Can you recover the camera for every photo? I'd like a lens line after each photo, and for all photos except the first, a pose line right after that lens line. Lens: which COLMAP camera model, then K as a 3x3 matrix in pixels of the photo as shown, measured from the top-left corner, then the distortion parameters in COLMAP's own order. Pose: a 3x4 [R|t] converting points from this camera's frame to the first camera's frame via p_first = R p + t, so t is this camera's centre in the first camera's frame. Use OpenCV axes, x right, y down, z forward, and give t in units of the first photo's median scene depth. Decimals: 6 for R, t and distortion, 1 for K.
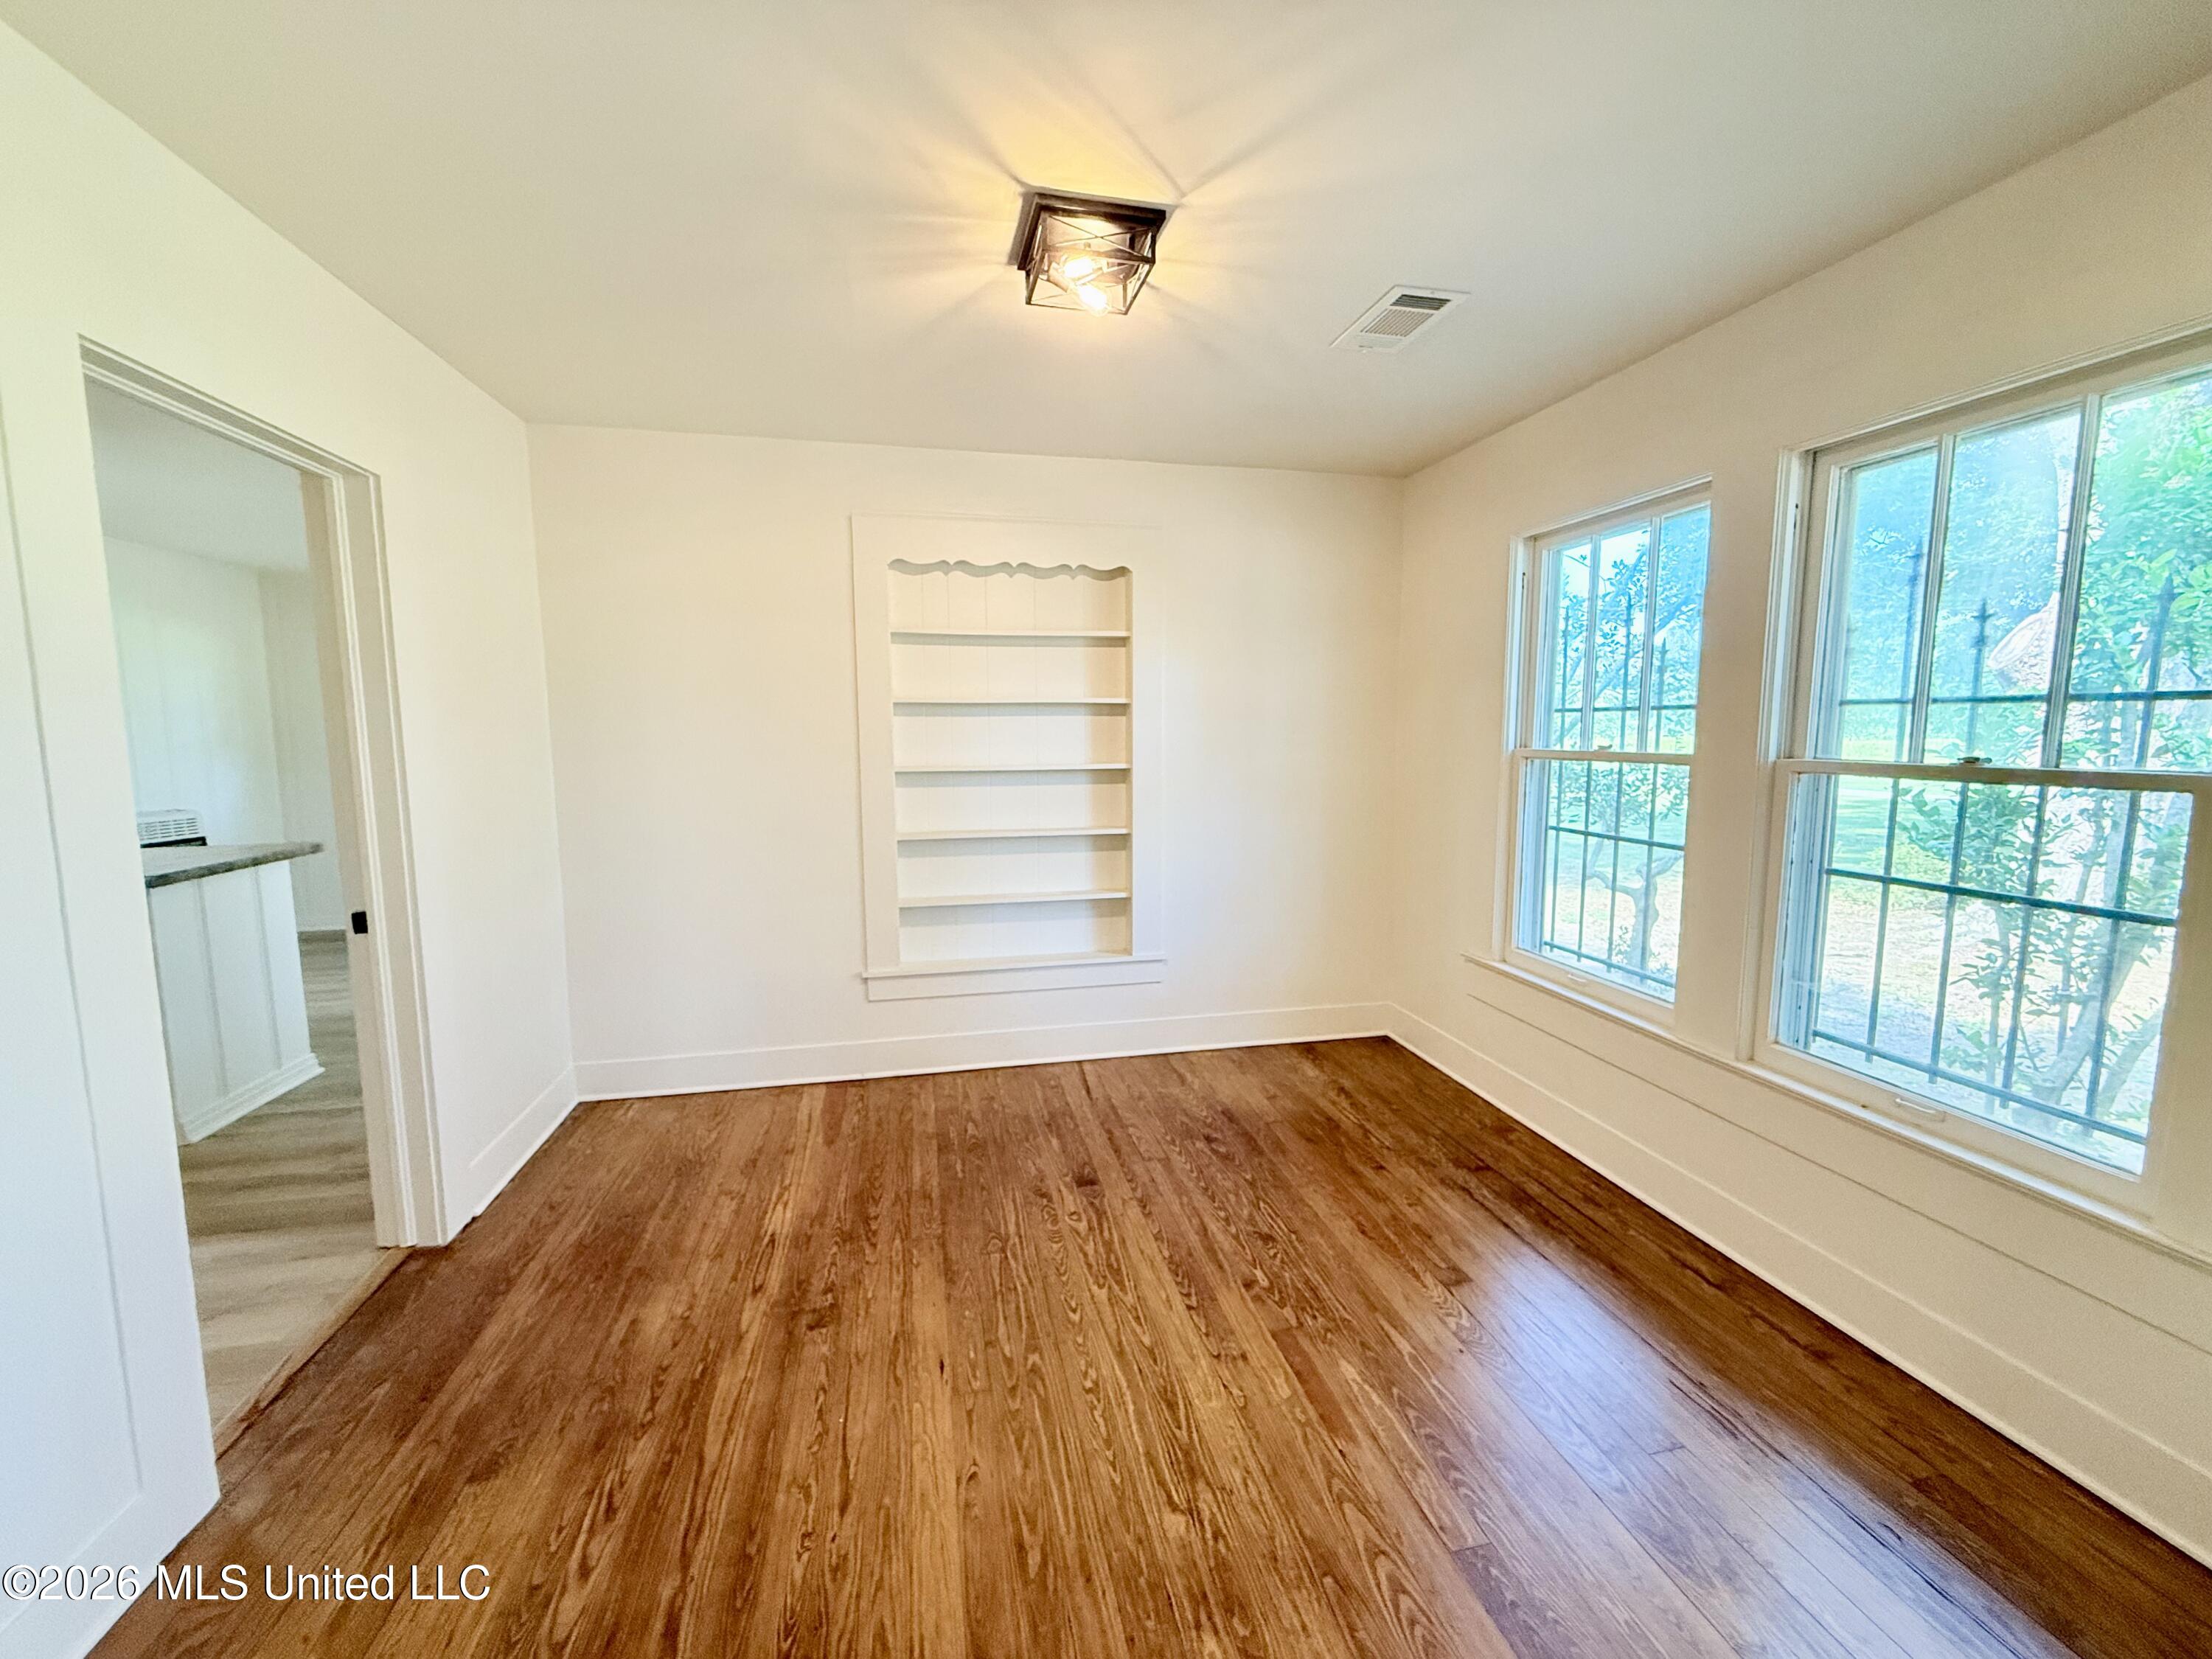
lens RADIAL K [[888.2, 0, 1106.0], [0, 888.2, 829.5], [0, 0, 1]] dist [-0.001321, 0.000170]
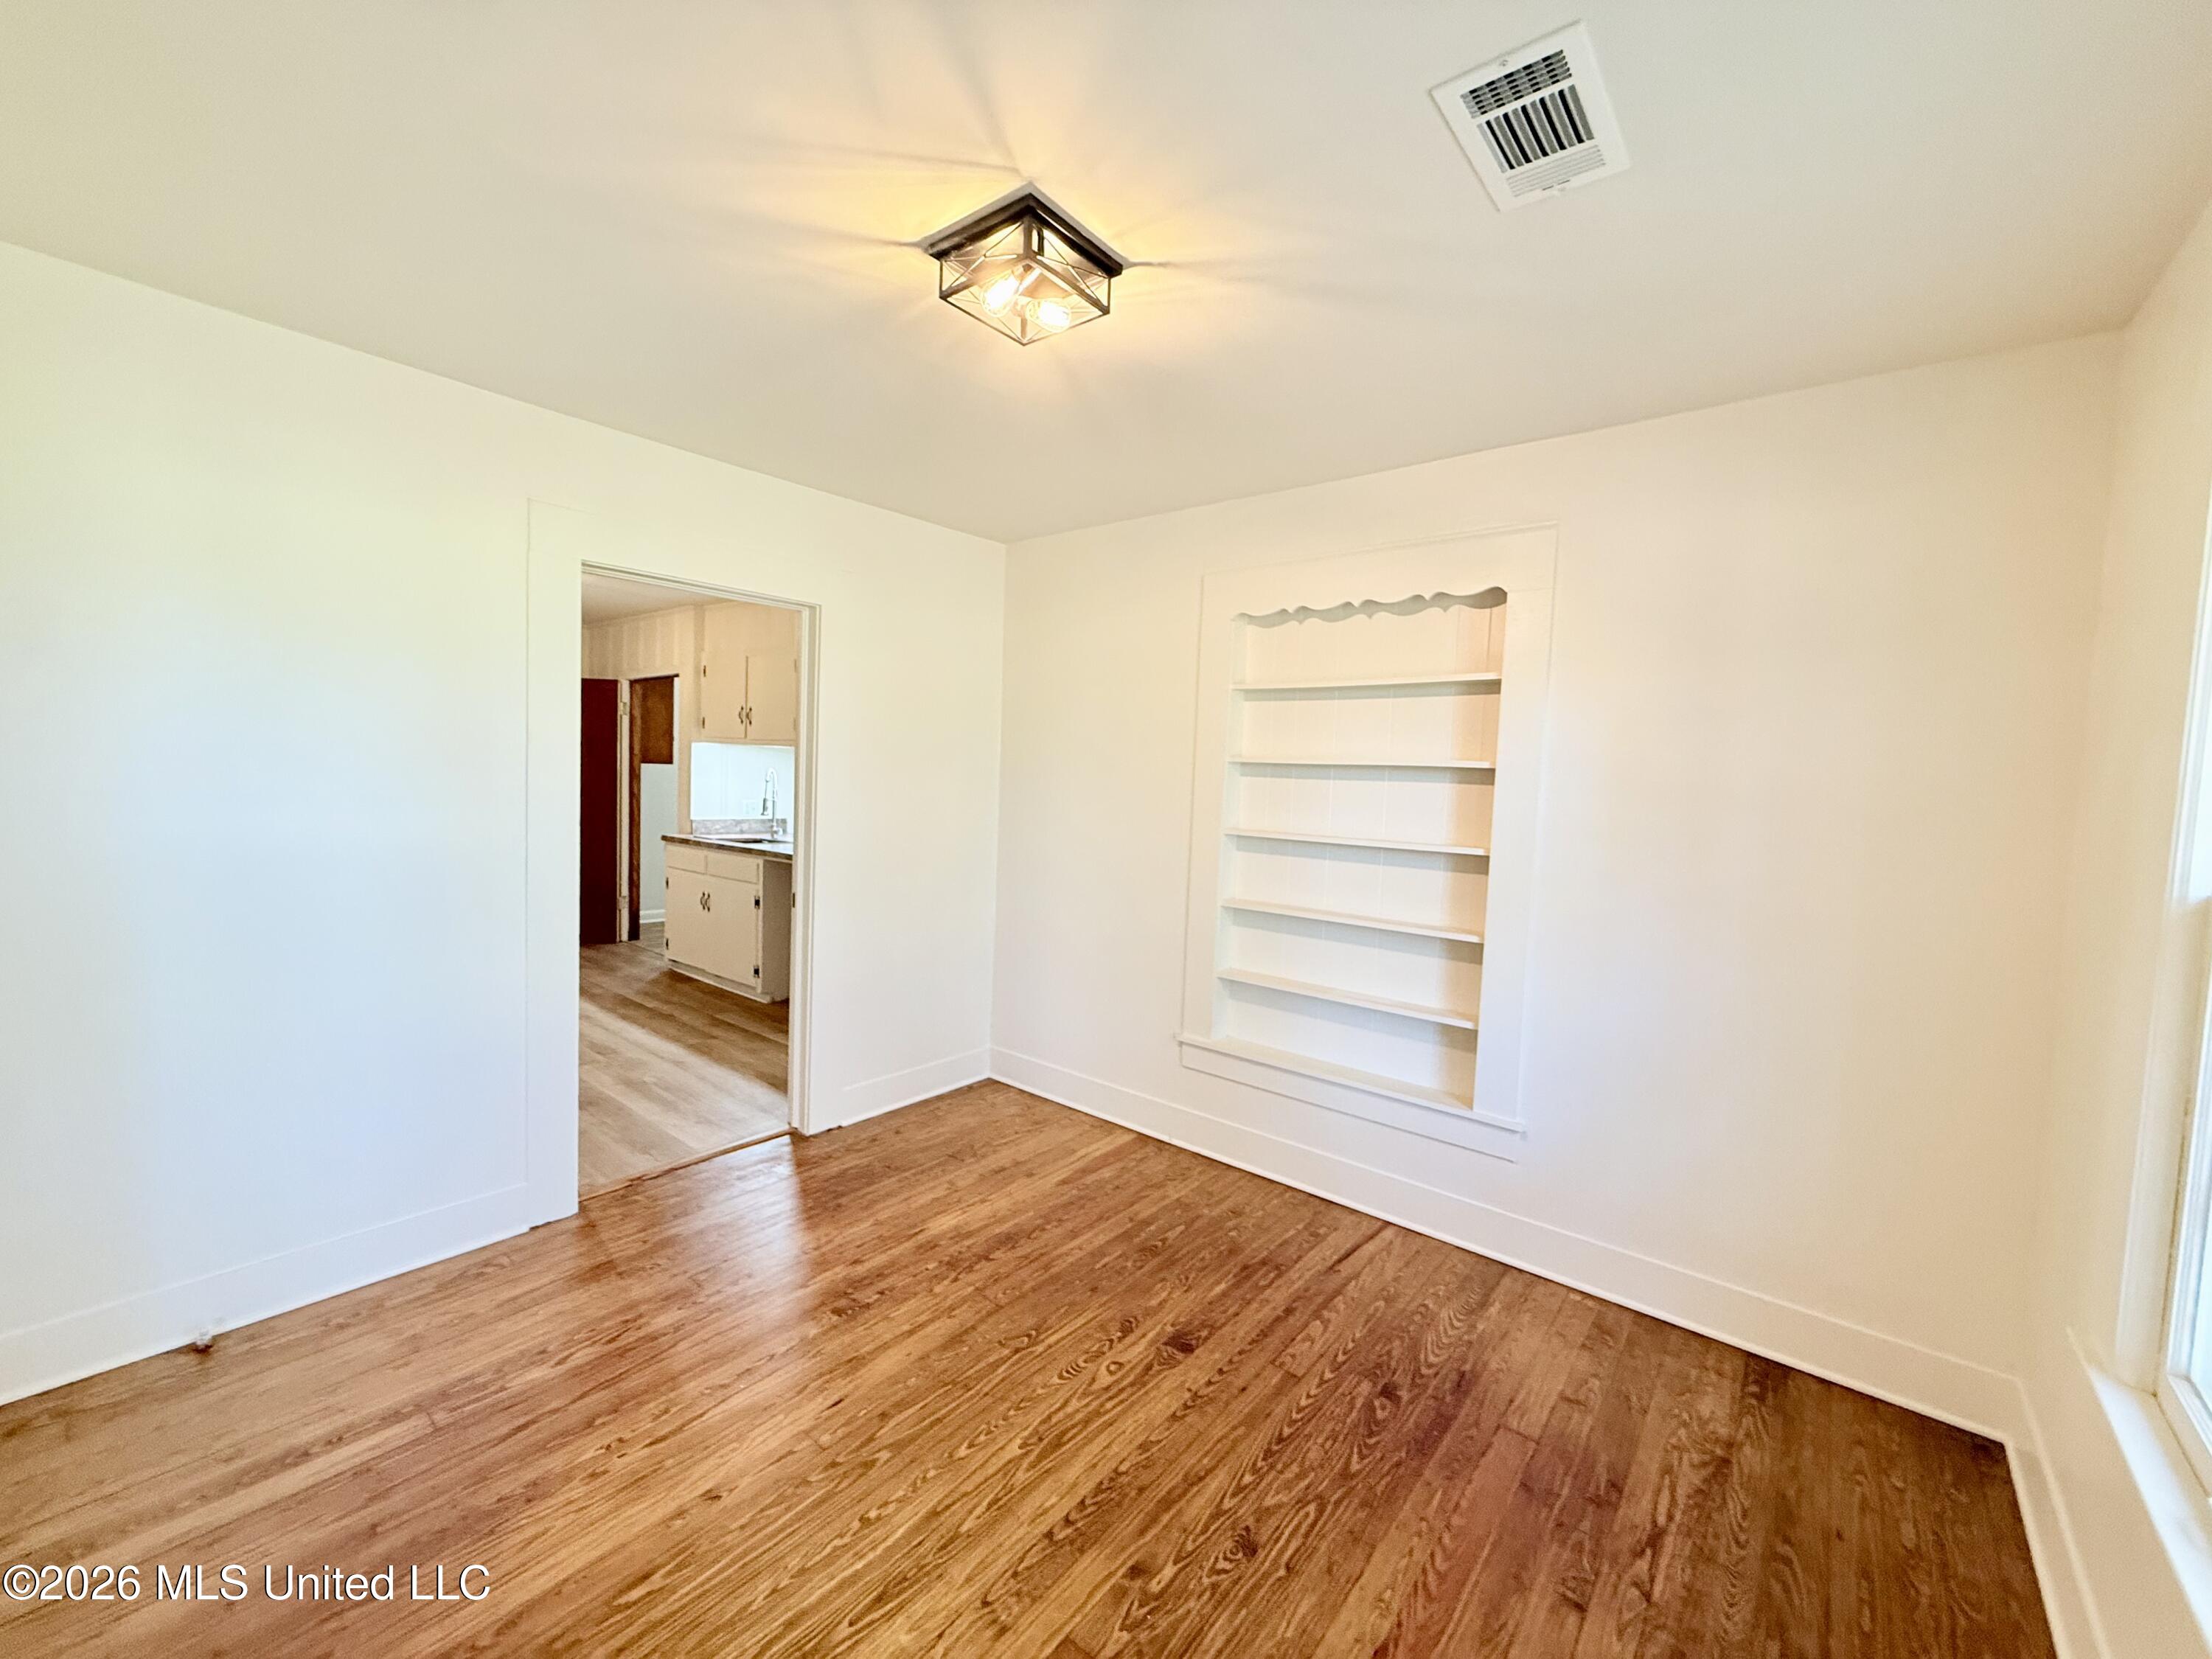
lens RADIAL K [[888.2, 0, 1106.0], [0, 888.2, 829.5], [0, 0, 1]] dist [-0.001321, 0.000170]
pose [[0.611395, 0.075172, -0.787747, 0.532118], [-0.127847, 0.991783, -0.004584, -0.060203], [0.780930, 0.103514, 0.615982, 0.381484]]
